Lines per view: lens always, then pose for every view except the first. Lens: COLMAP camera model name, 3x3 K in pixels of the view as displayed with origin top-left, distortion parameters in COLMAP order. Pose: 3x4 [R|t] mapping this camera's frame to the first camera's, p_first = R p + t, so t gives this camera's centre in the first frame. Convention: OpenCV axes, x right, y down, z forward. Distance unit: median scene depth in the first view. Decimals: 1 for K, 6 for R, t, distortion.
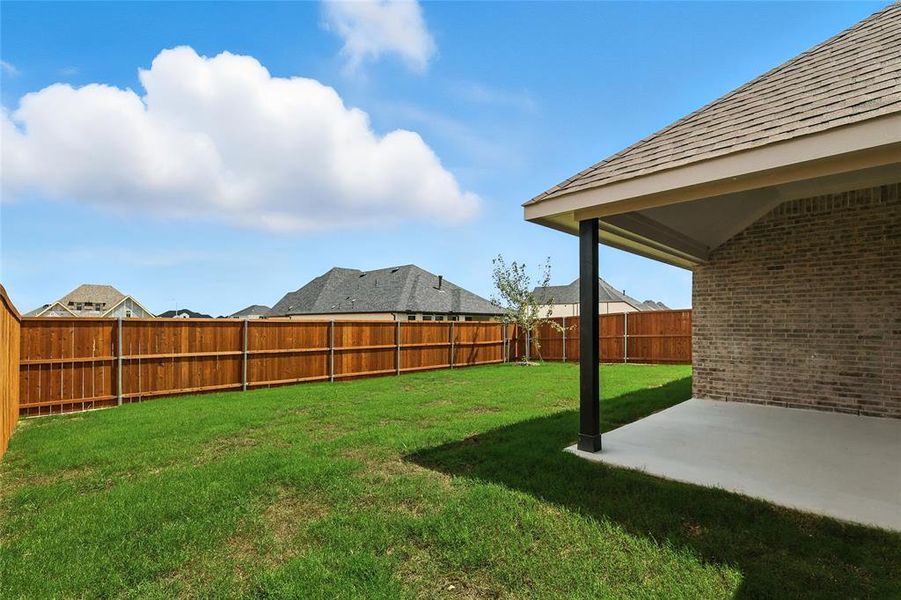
lens RADIAL K [[418.6, 0, 454.4], [0, 418.6, 318.7], [0, 0, 1]] dist [0.021384, -0.000019]
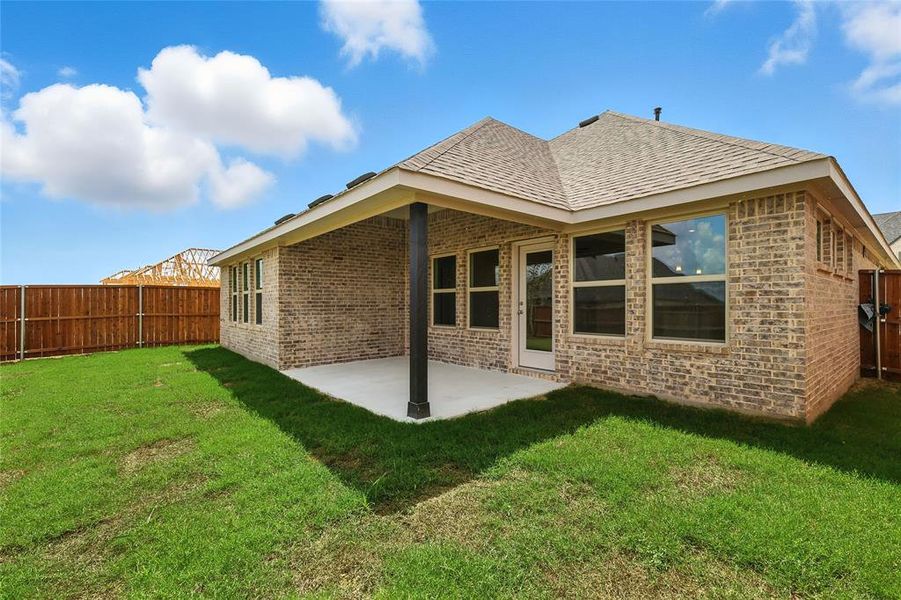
lens RADIAL K [[396.1, 0, 451.4], [0, 396.1, 301.9], [0, 0, 1]] dist [0.001298, -0.000035]
pose [[0.099658, -0.001269, 0.995021, -0.403015], [-0.007228, 0.999972, 0.002000, 0.009659], [-0.994995, -0.007391, 0.099646, 0.492718]]
